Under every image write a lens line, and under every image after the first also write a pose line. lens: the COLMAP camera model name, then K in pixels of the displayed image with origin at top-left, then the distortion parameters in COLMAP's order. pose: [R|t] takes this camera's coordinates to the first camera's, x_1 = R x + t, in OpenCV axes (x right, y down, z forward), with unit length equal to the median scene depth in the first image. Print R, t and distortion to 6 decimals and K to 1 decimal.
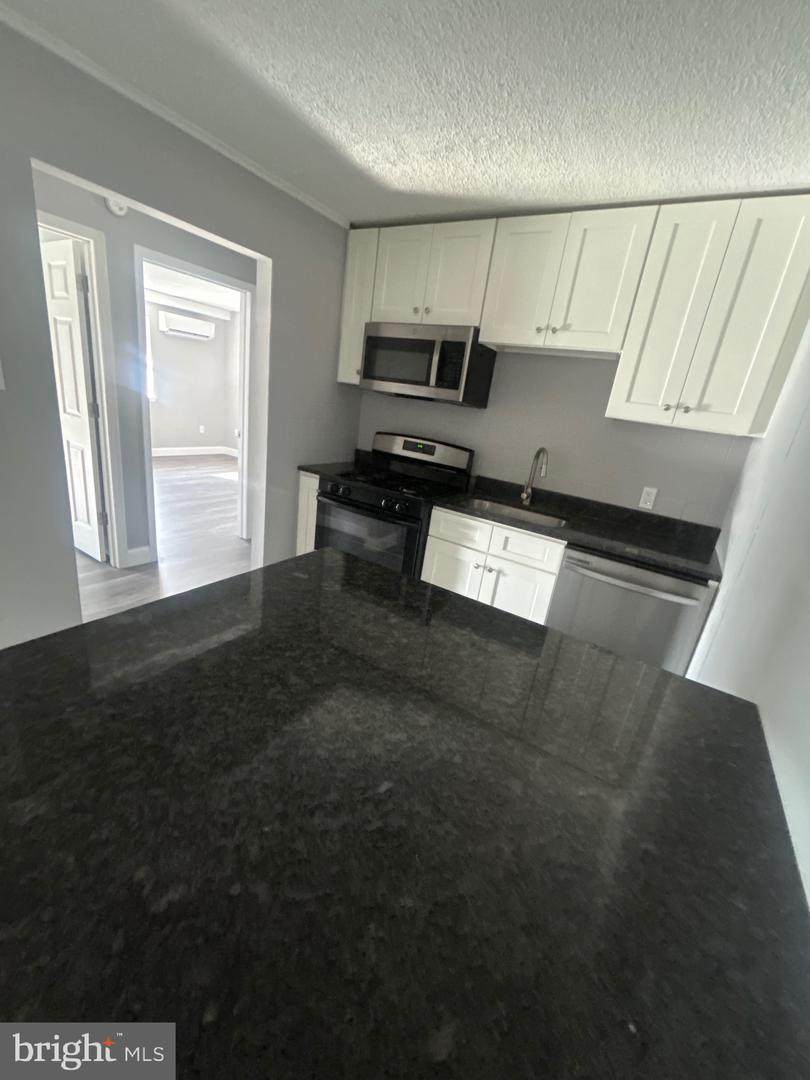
lens RADIAL K [[438.6, 0, 403.5], [0, 438.6, 542.1], [0, 0, 1]] dist [-0.000158, -0.000341]
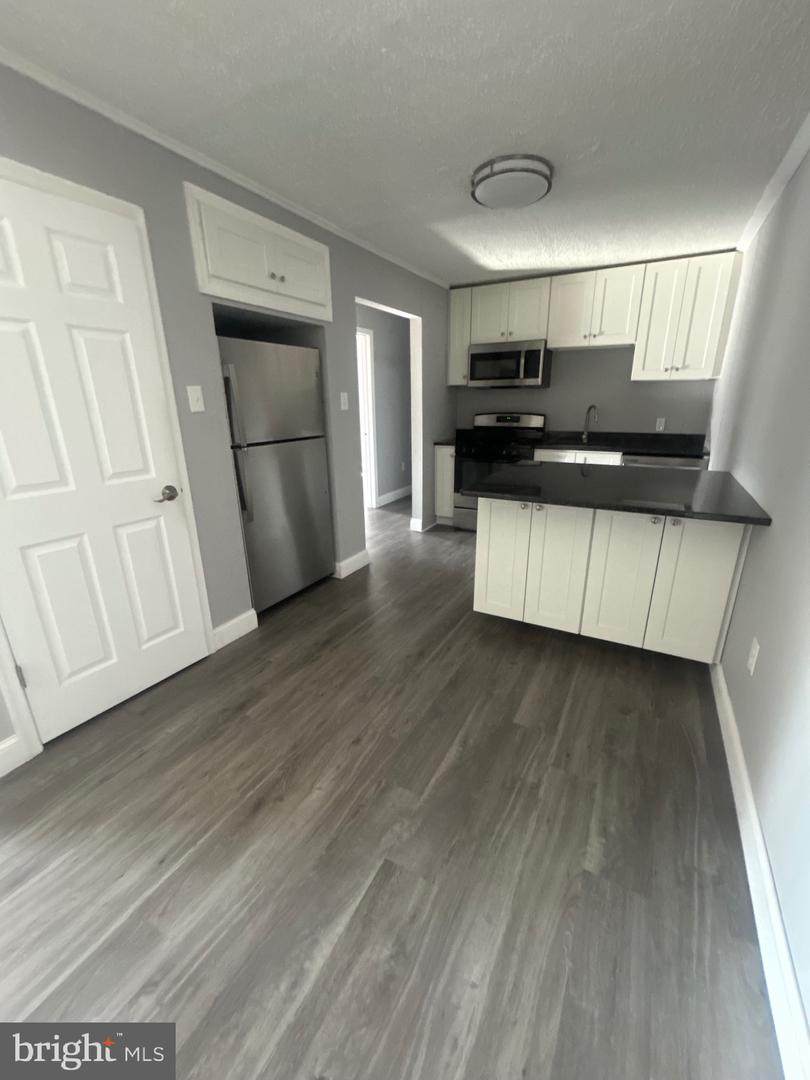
lens RADIAL K [[438.6, 0, 408.0], [0, 438.6, 540.9], [0, 0, 1]] dist [-0.000158, -0.000341]
pose [[0.986952, -0.159375, 0.022918, -0.506876], [0.159356, 0.987218, 0.002658, 0.180929], [-0.023049, 0.001029, 0.999734, -0.658268]]
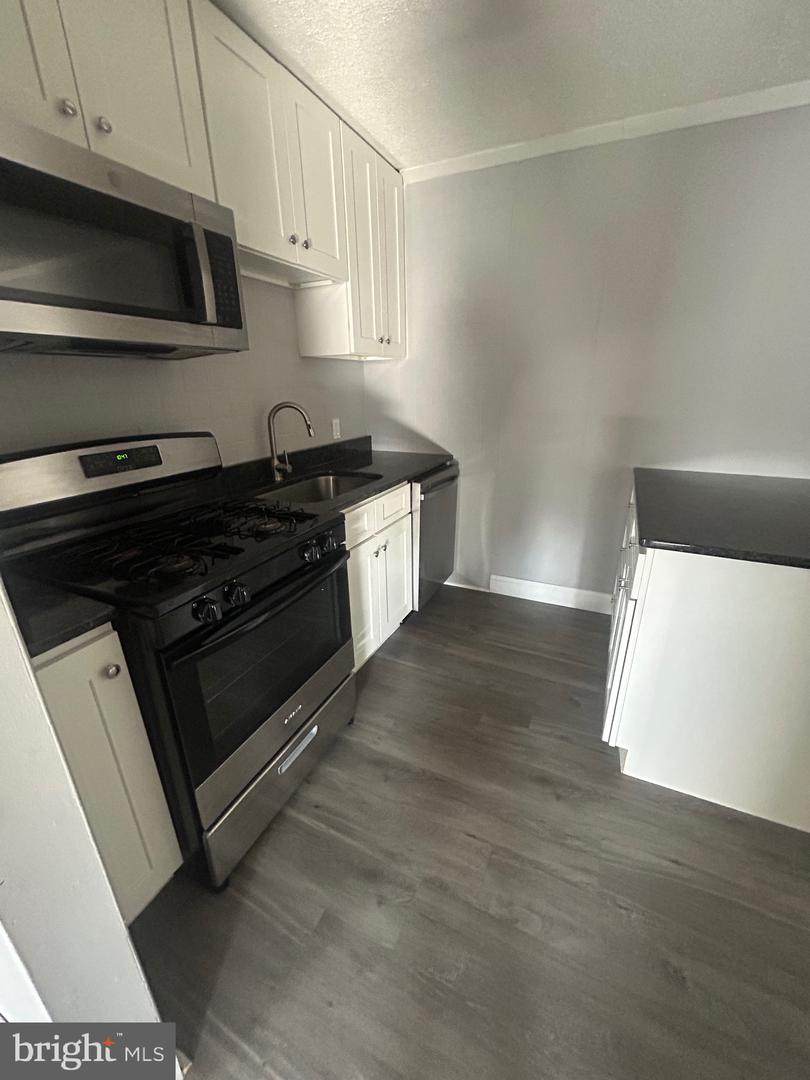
lens RADIAL K [[438.6, 0, 406.5], [0, 438.6, 543.4], [0, 0, 1]] dist [-0.000158, -0.000341]
pose [[-0.107277, -0.464788, 0.878899, -0.536697], [0.309908, 0.824326, 0.473755, -0.325106], [-0.944695, 0.323201, 0.055611, 0.867336]]
